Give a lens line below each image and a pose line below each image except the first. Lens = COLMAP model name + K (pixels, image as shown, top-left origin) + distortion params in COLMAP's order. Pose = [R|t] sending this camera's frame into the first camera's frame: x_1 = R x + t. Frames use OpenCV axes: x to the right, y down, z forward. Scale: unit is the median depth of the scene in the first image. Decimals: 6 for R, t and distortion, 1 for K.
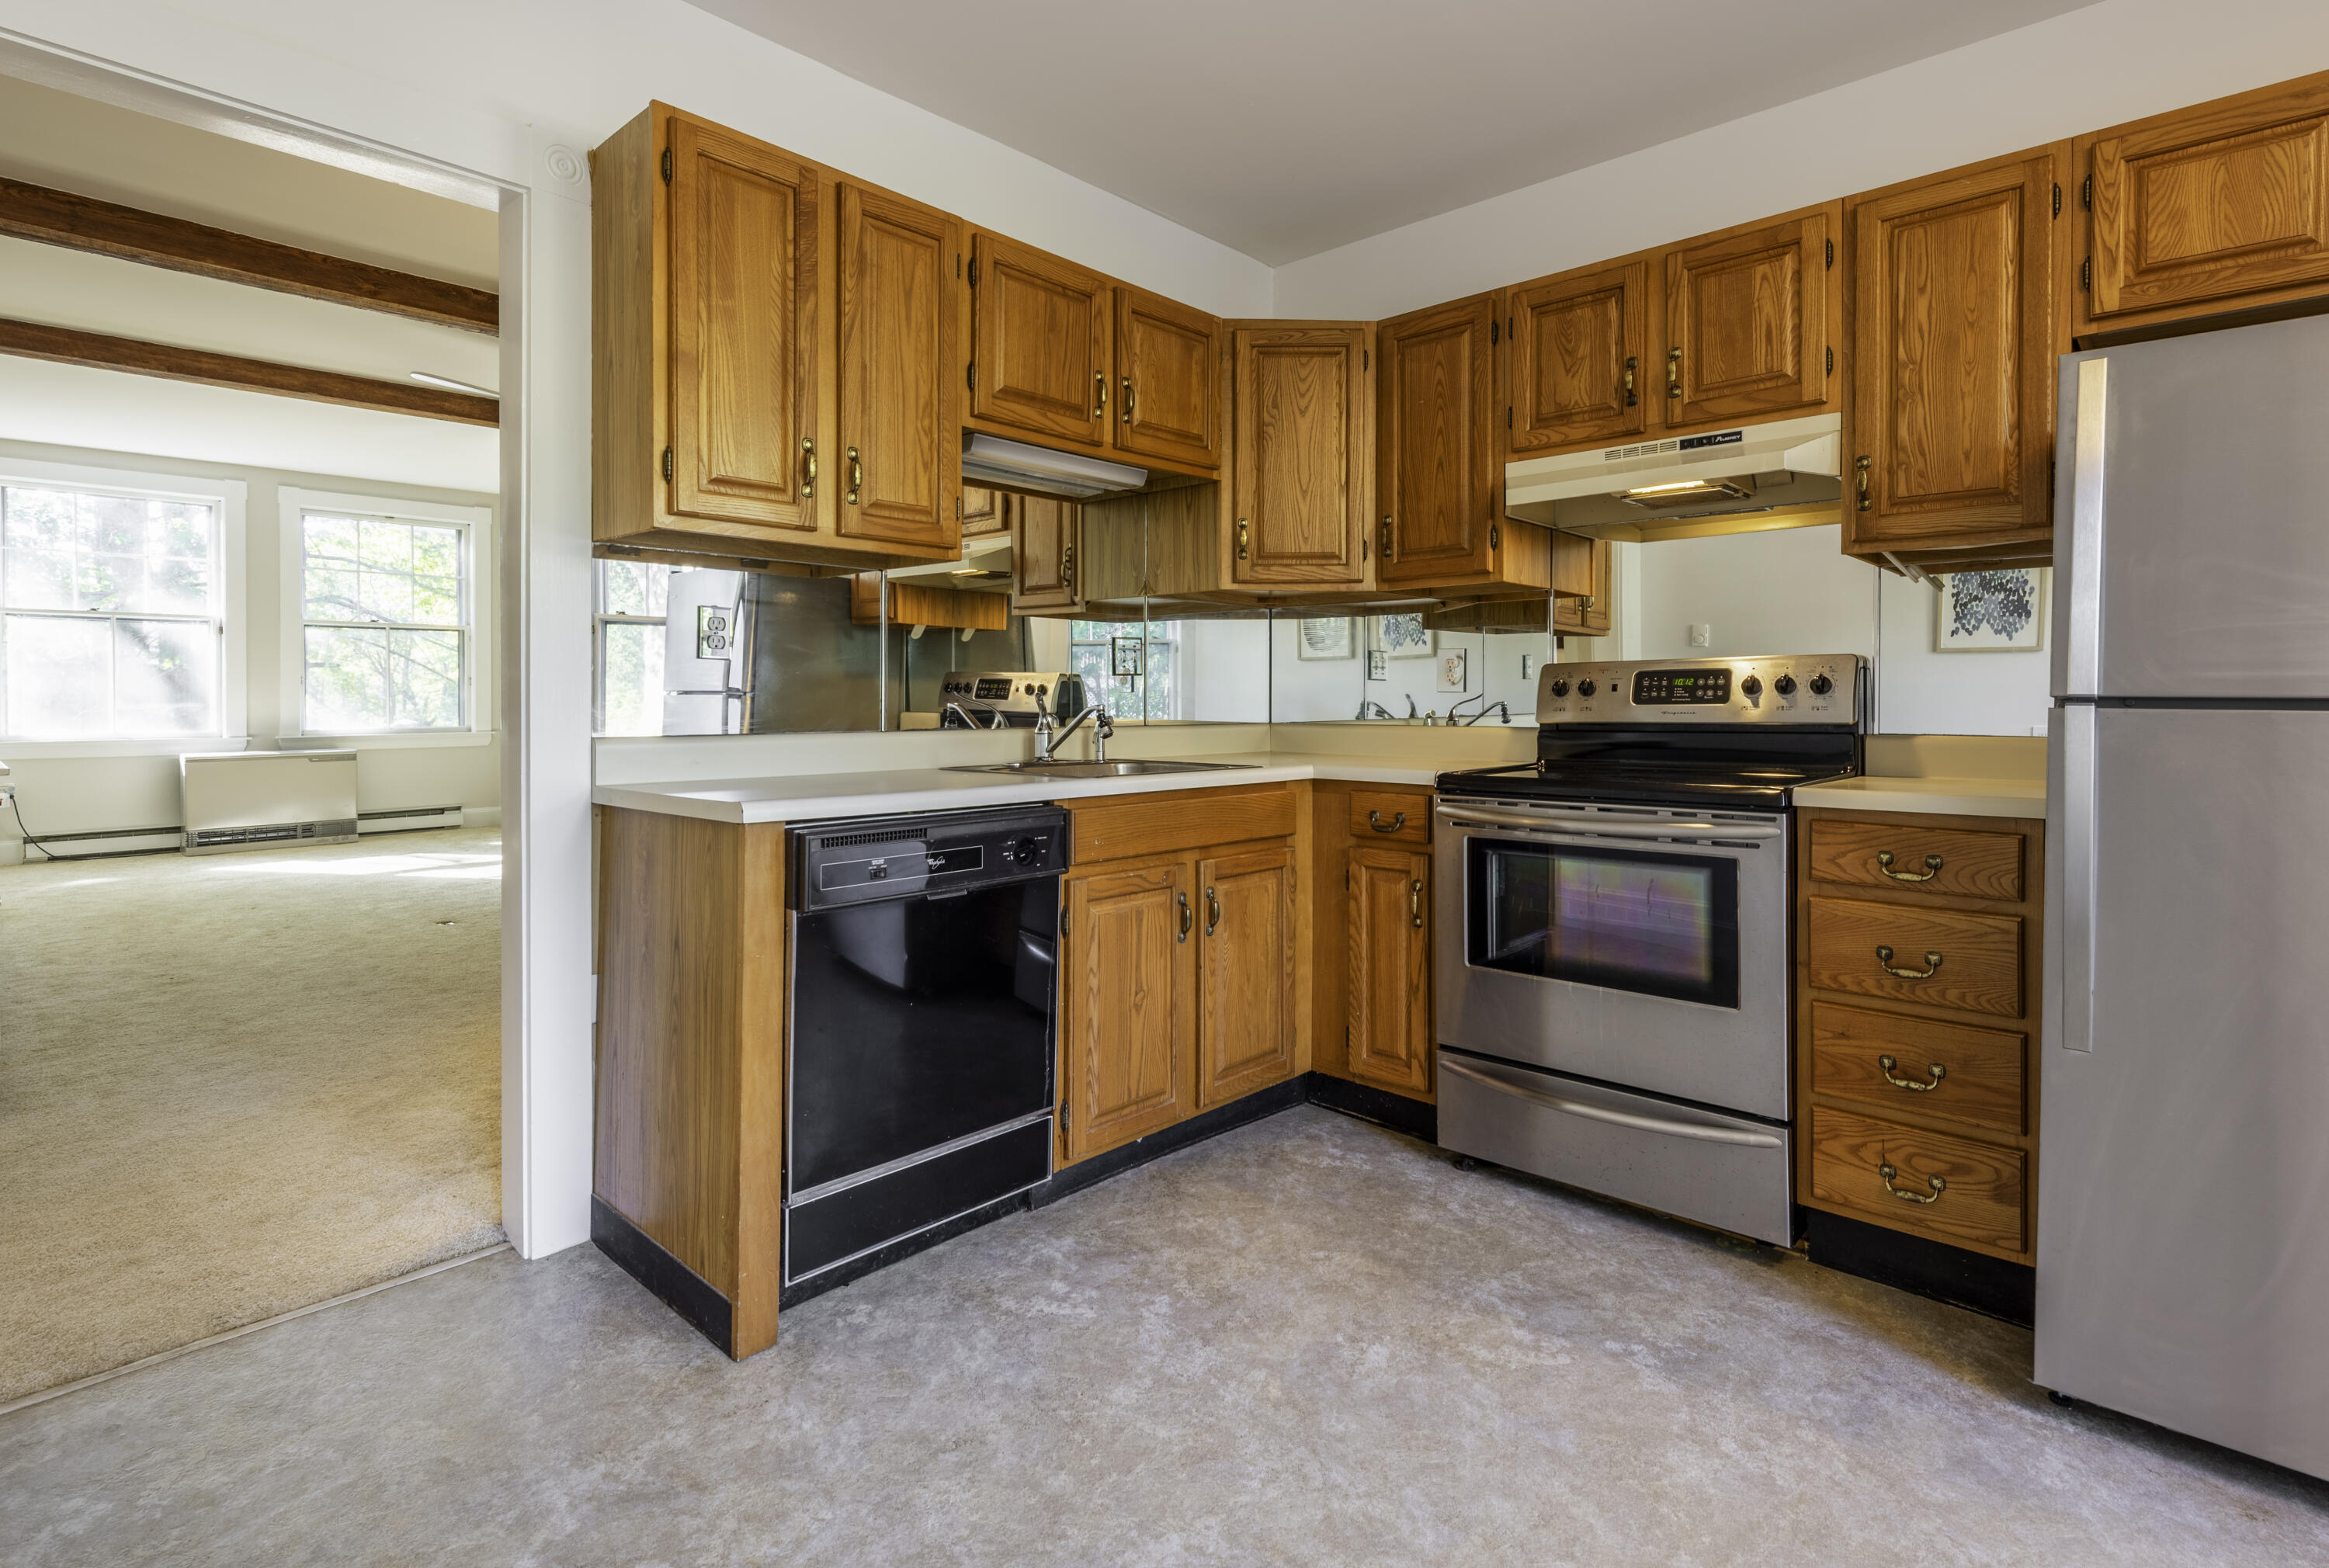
lens RADIAL K [[1156.0, 0, 1158.9], [0, 1156.0, 699.4], [0, 0, 1]] dist [0.009904, -0.008509]
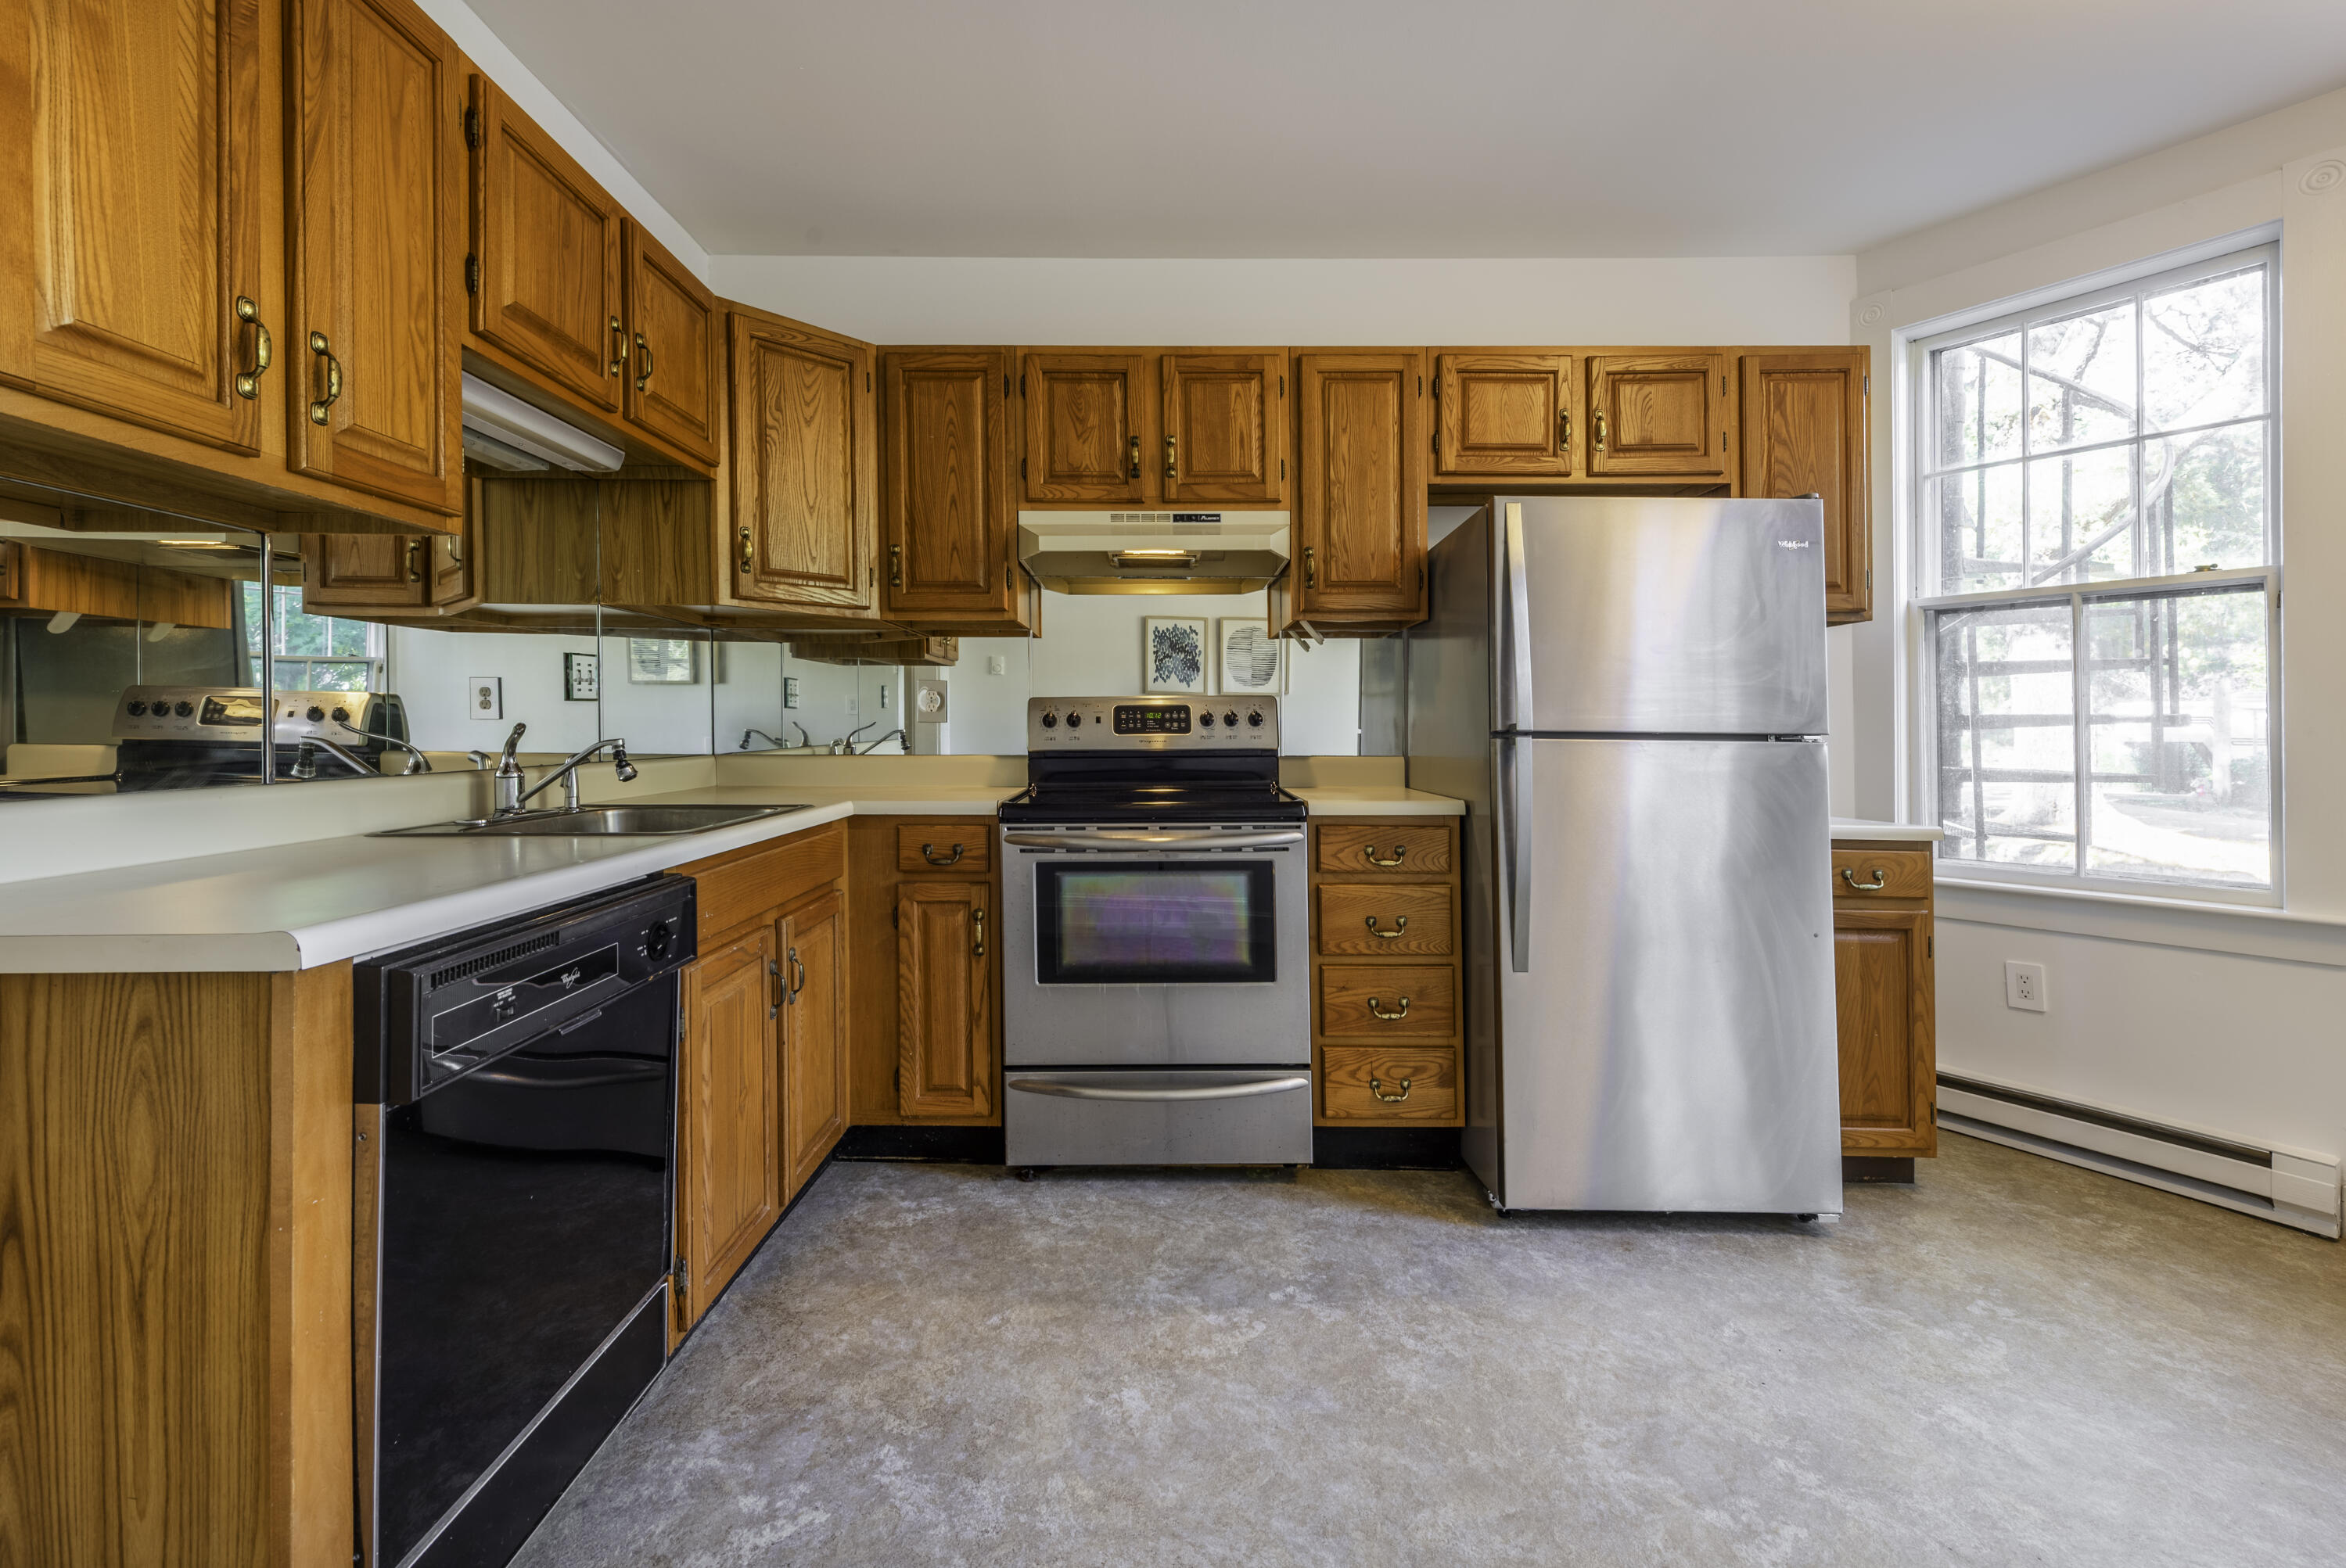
lens RADIAL K [[1002.6, 0, 1173.4], [0, 1002.6, 725.3], [0, 0, 1]] dist [0.017924, -0.010554]
pose [[0.723238, 0.000109, 0.690599, -0.279266], [-0.002624, 0.999993, 0.002591, -0.008374], [-0.690594, -0.003686, 0.723234, 0.262259]]
